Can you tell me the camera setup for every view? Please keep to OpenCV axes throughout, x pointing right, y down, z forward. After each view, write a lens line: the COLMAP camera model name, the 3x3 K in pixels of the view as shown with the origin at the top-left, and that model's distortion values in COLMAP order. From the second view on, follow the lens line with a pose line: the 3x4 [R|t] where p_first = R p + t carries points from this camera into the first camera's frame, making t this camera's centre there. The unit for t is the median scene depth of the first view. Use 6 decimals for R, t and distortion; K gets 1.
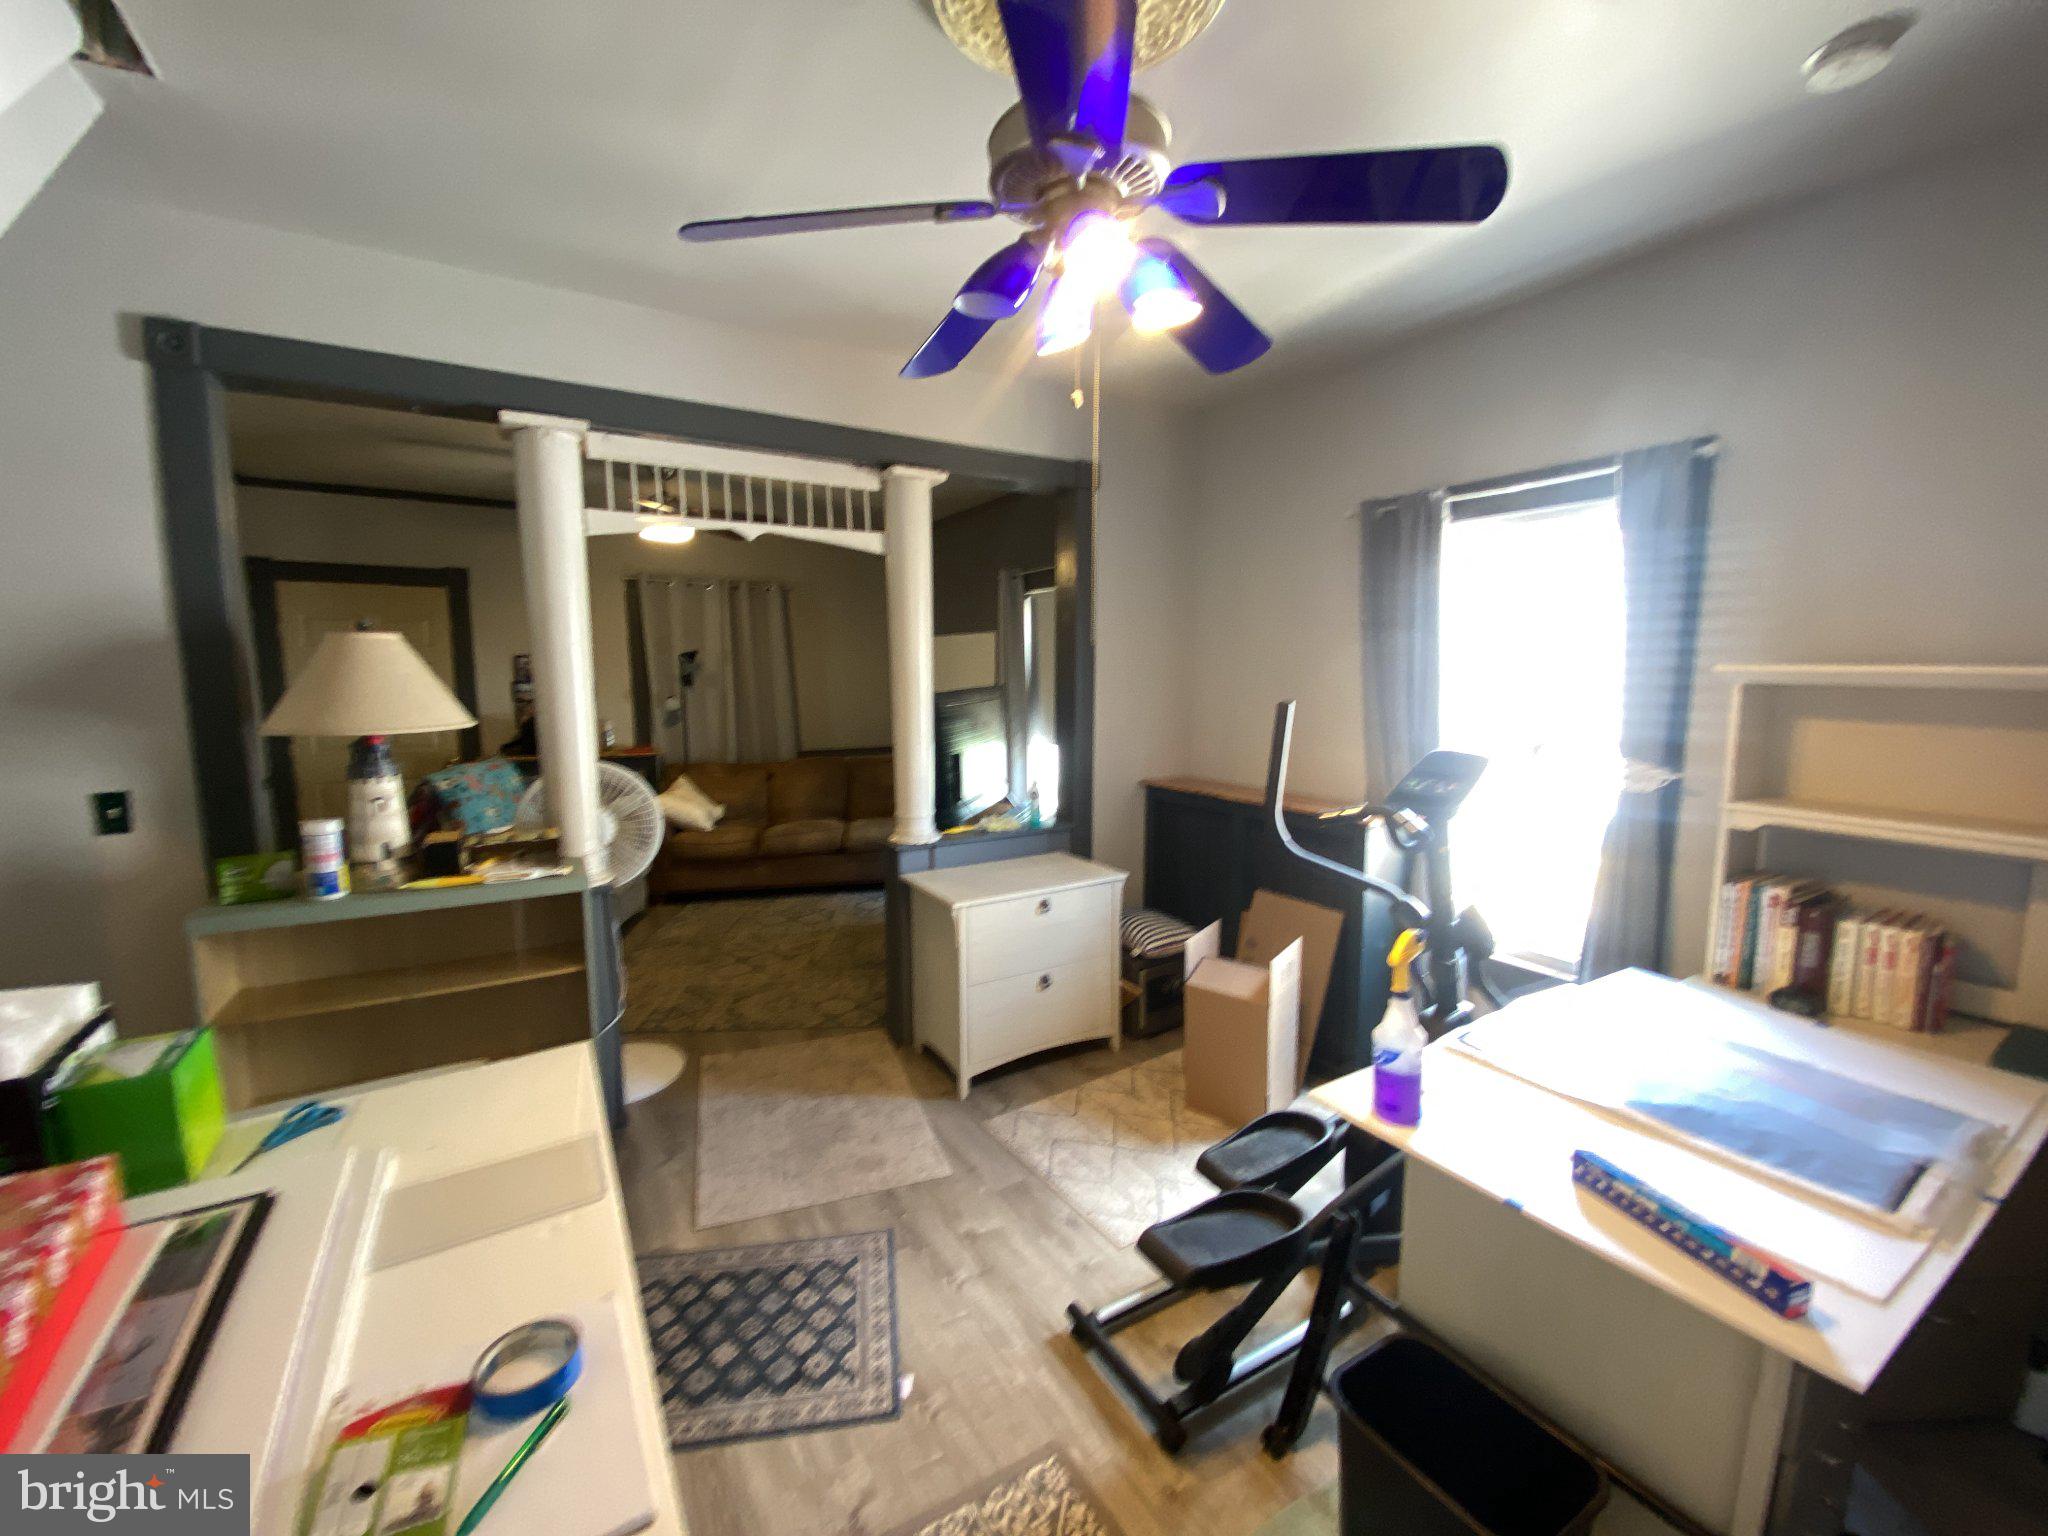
lens RADIAL K [[841.1, 0, 1060.8], [0, 841.1, 773.3], [0, 0, 1]] dist [0.001326, -0.000098]
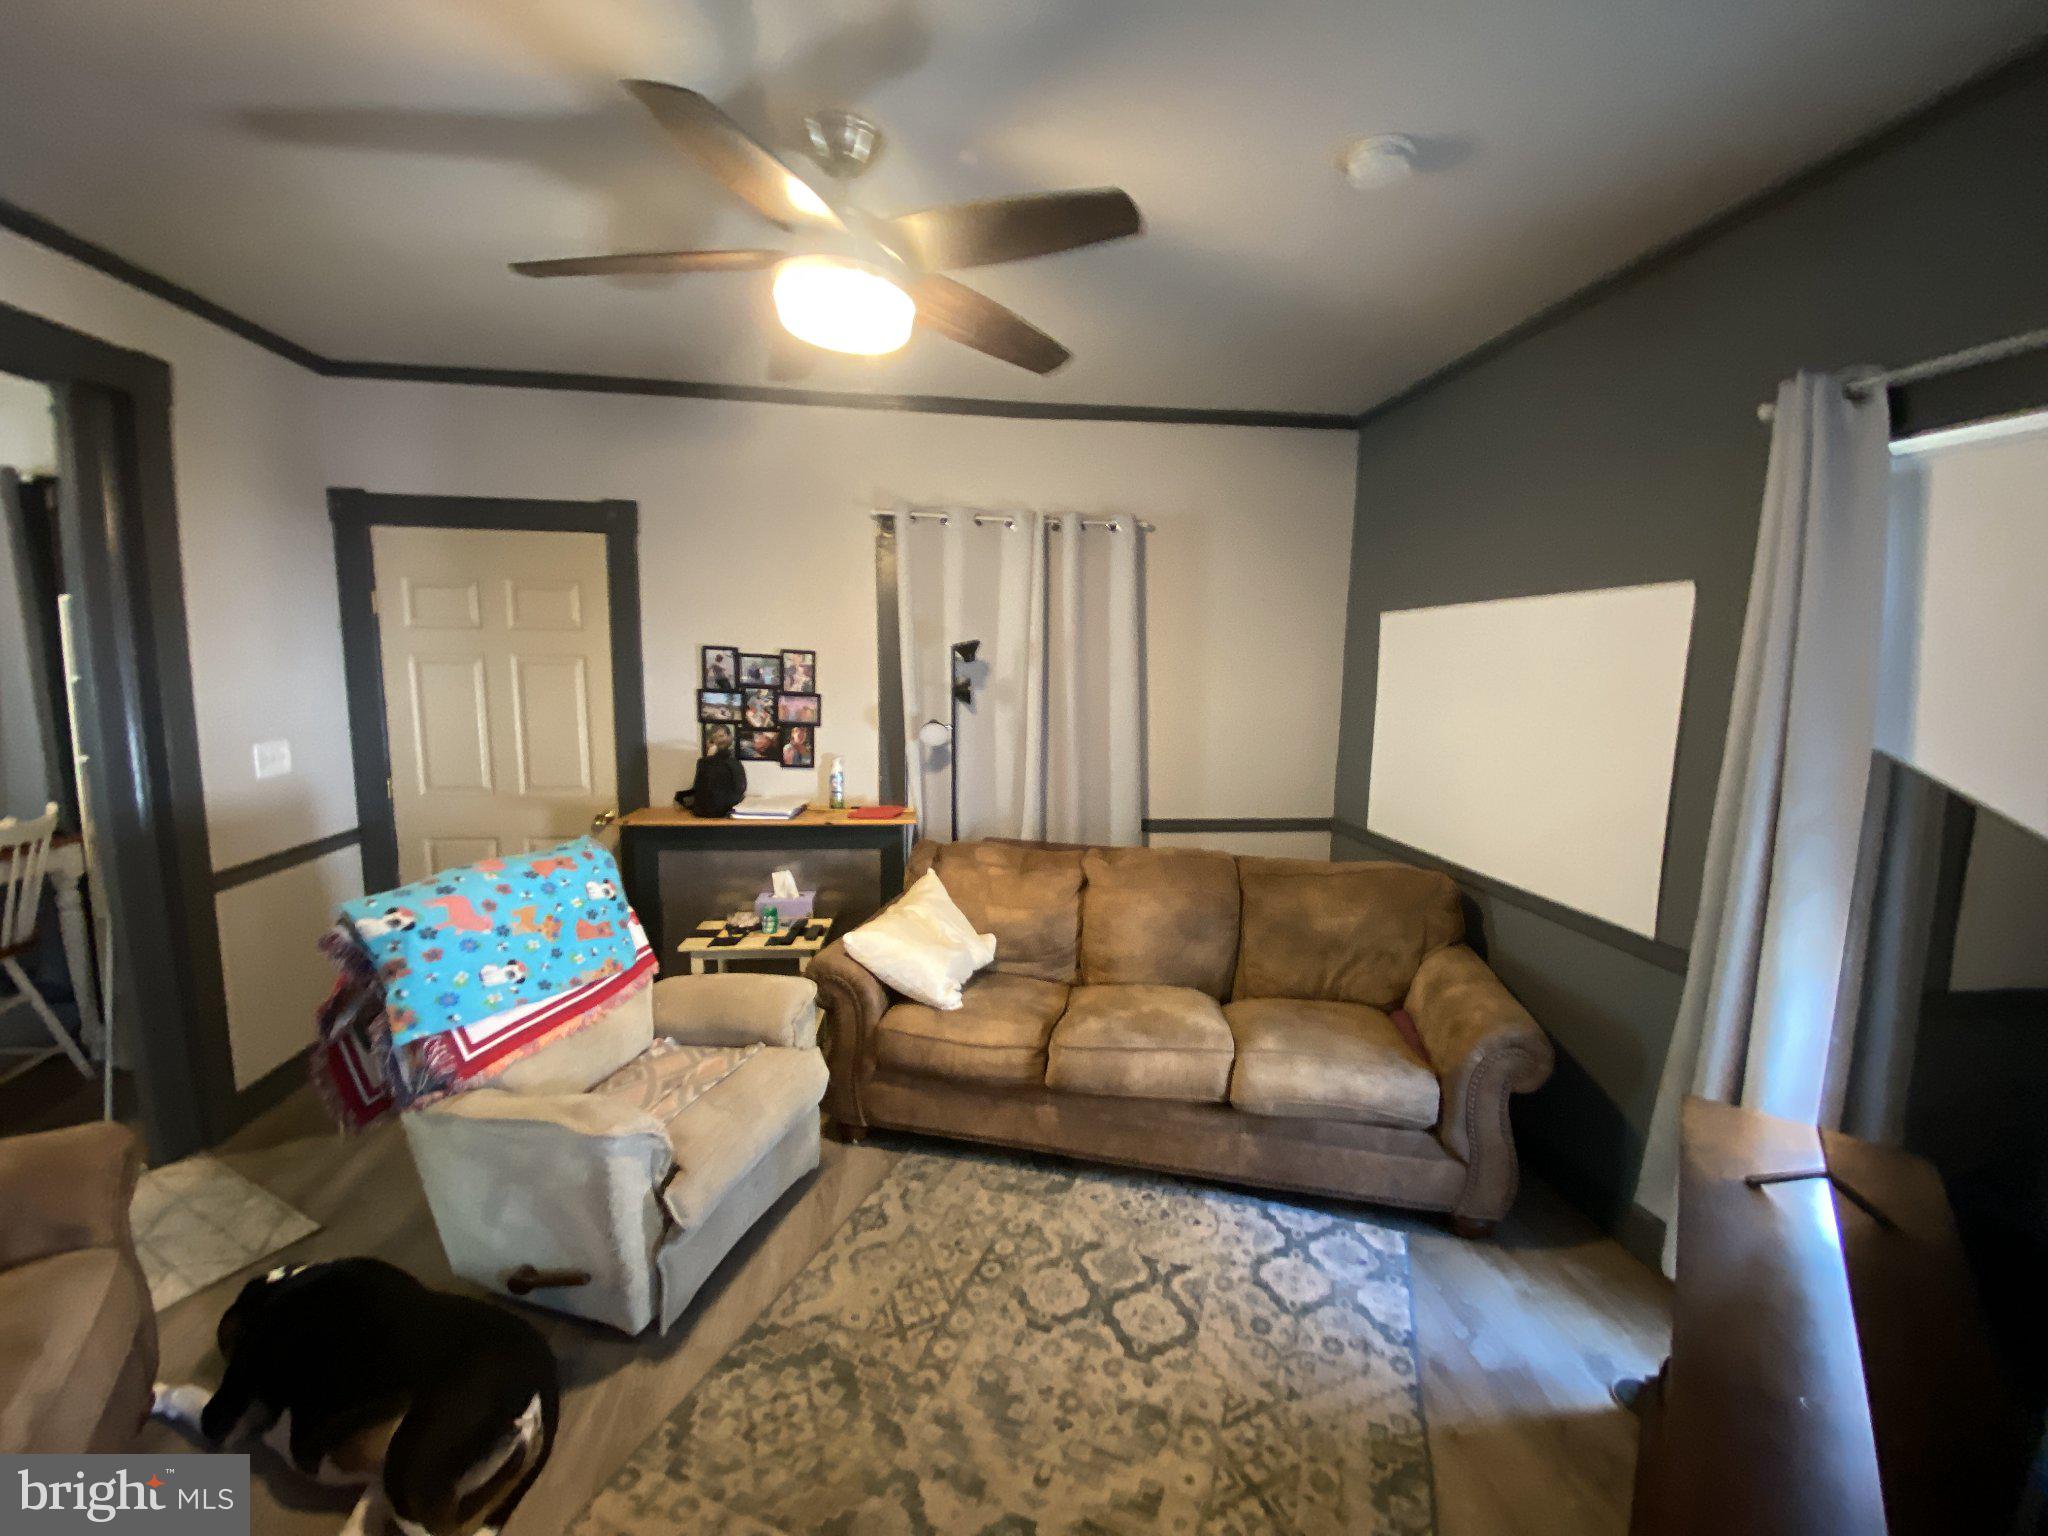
lens RADIAL K [[841.1, 0, 1019.0], [0, 841.1, 775.2], [0, 0, 1]] dist [0.001326, -0.000098]
pose [[0.898373, 0.068315, -0.433888, -0.165927], [-0.069878, 0.997479, 0.012368, -0.067268], [0.433639, 0.019208, 0.900882, 0.522985]]
